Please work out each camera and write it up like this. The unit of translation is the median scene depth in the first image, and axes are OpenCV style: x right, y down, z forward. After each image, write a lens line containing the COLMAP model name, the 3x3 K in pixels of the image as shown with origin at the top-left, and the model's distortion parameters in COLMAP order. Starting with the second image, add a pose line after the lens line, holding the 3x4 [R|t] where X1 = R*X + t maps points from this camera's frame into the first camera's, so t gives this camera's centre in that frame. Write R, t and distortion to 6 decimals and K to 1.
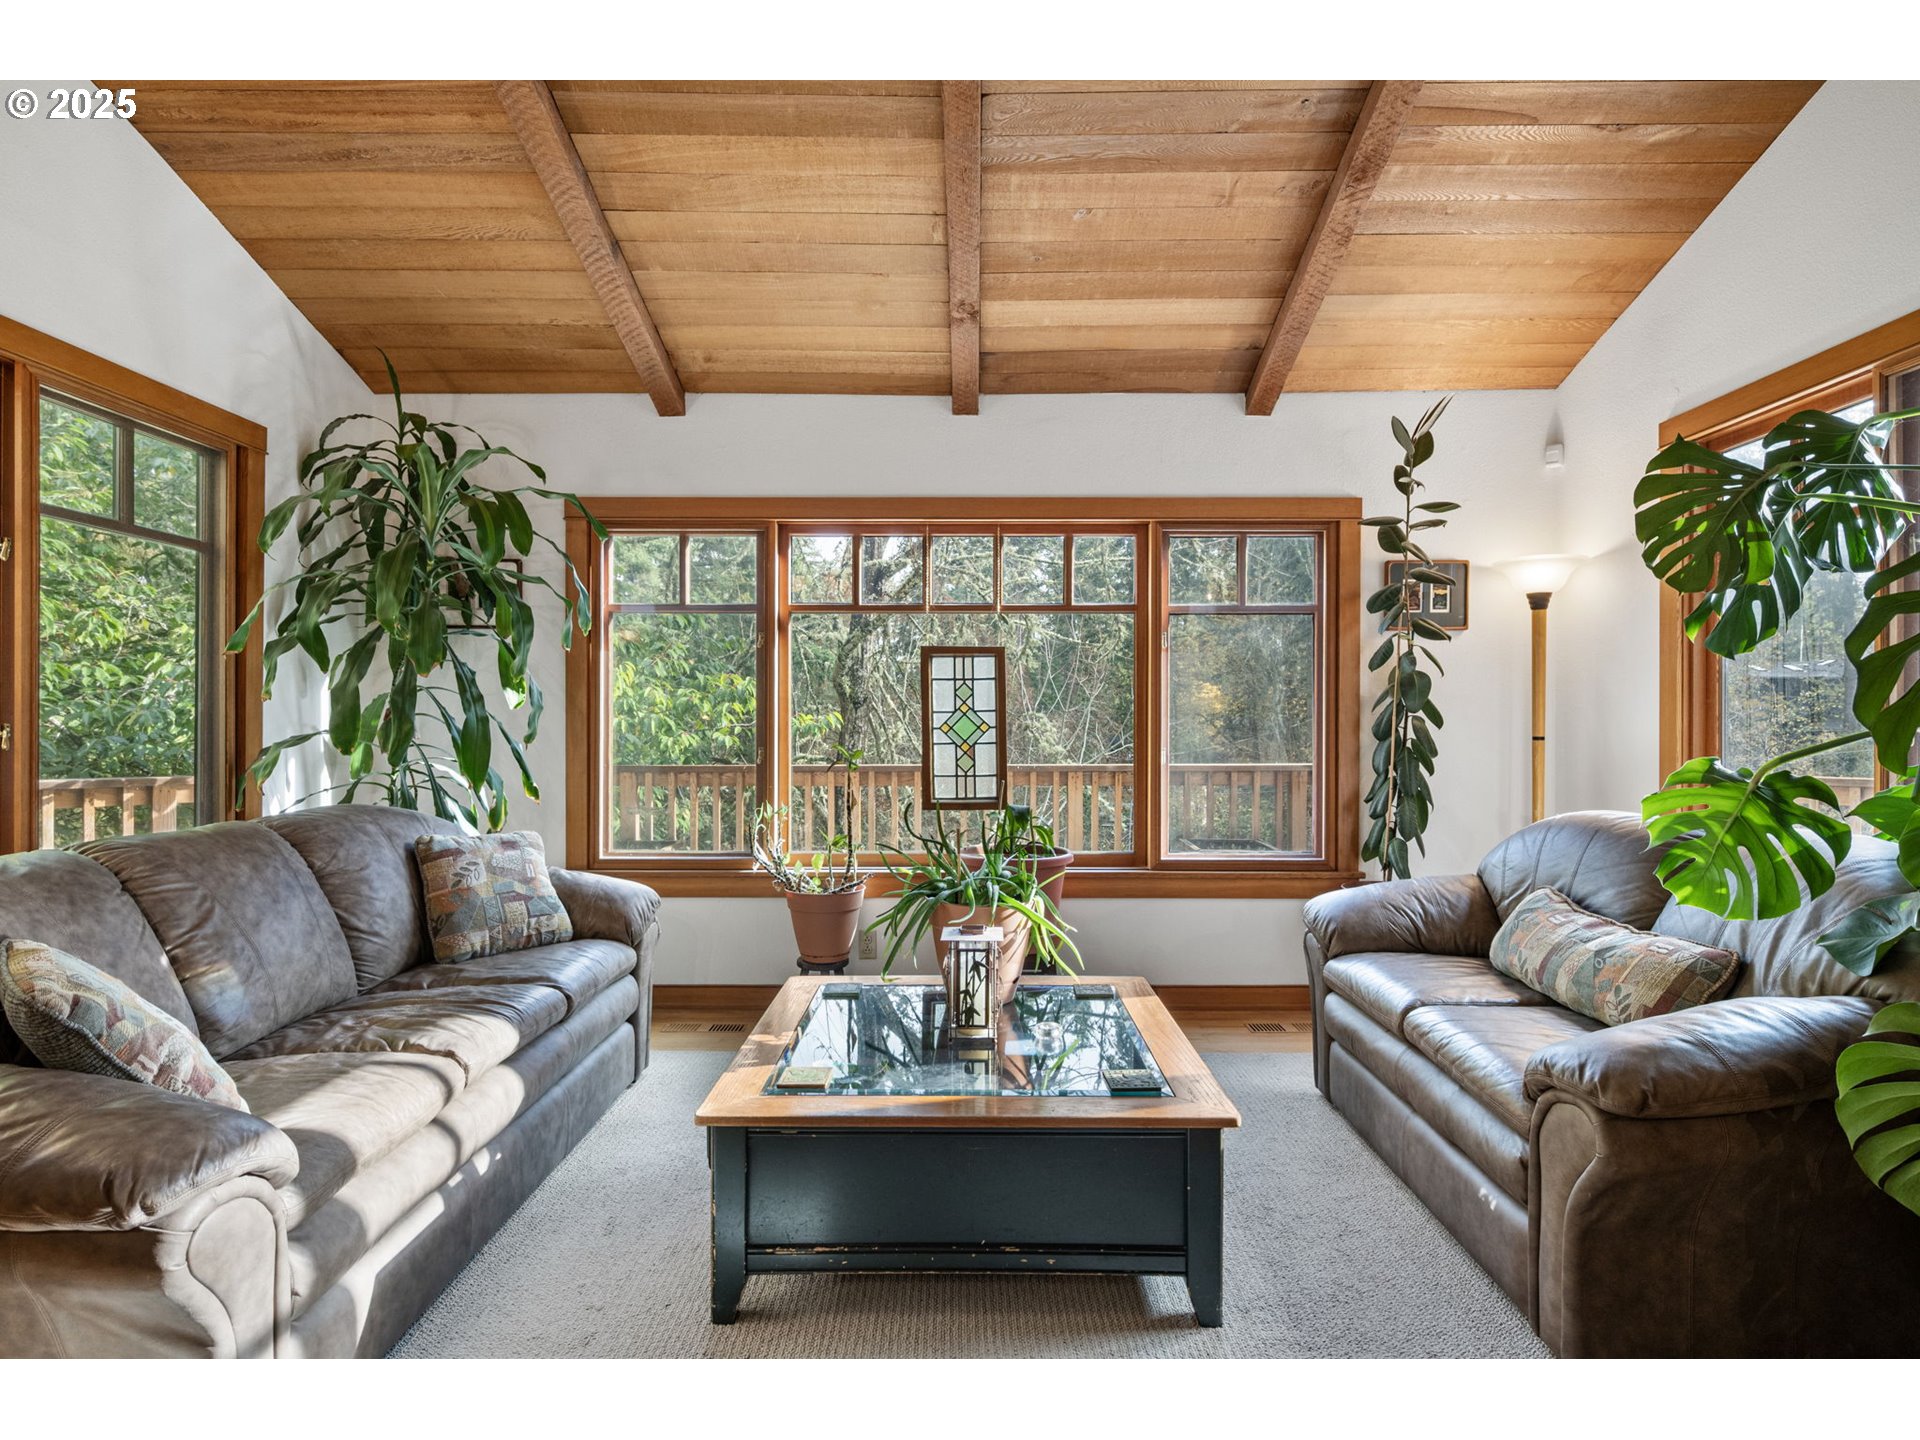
lens RADIAL K [[987.4, 0, 956.5], [0, 987.4, 724.9], [0, 0, 1]] dist [-0.003951, 0.001329]
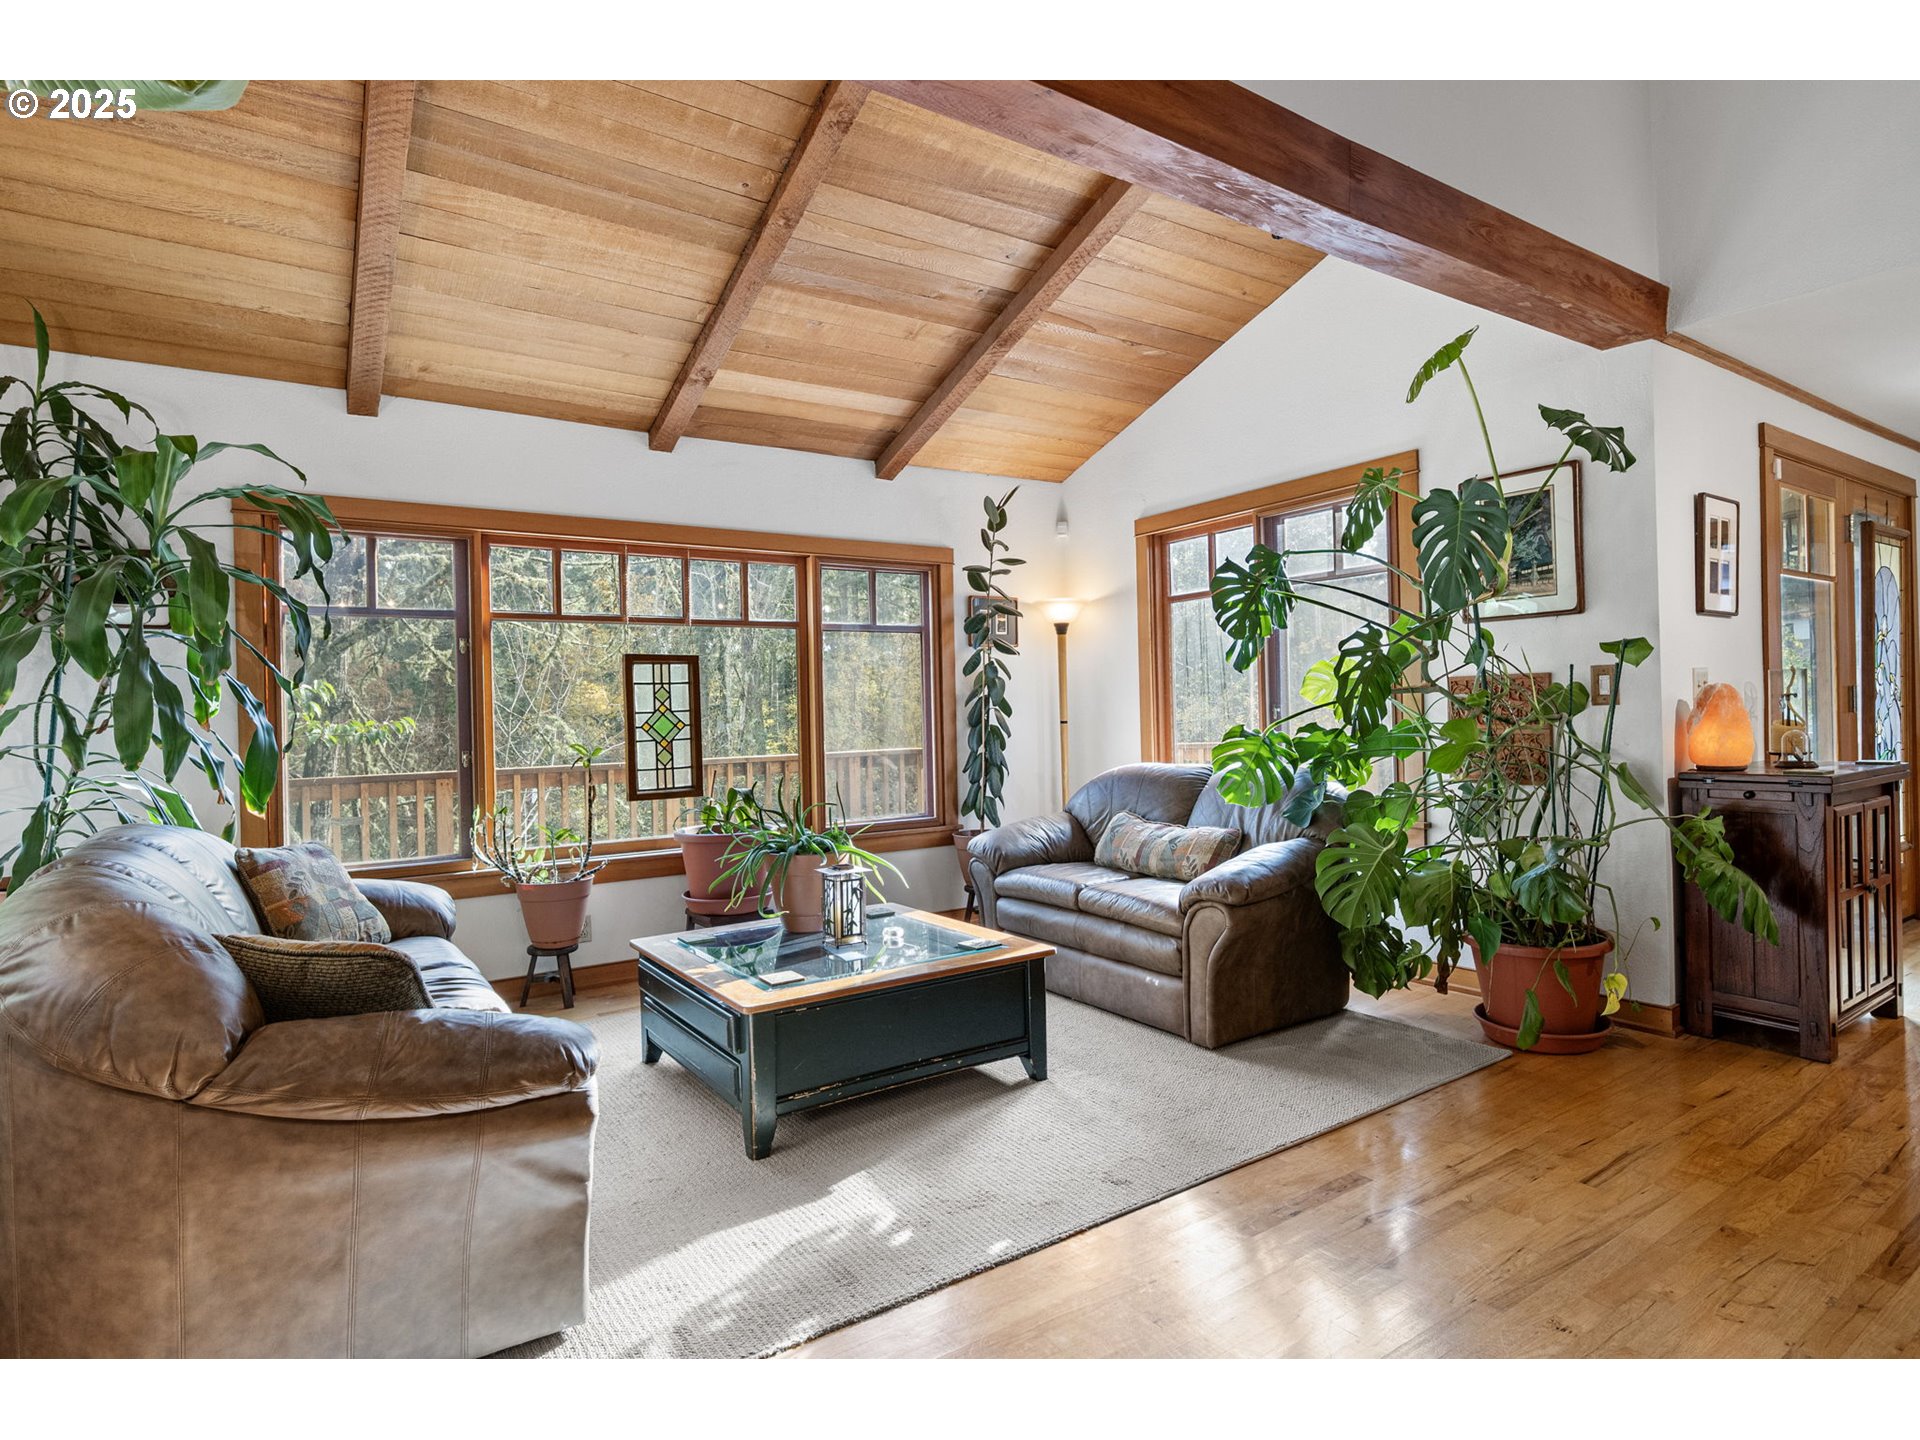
lens RADIAL K [[987.4, 0, 966.7], [0, 987.4, 714.3], [0, 0, 1]] dist [-0.003951, 0.001329]
pose [[0.831410, -0.021493, 0.555243, -0.362844], [0.027589, 0.999616, -0.002616, 0.001715], [-0.554974, 0.017493, 0.831684, -0.147840]]
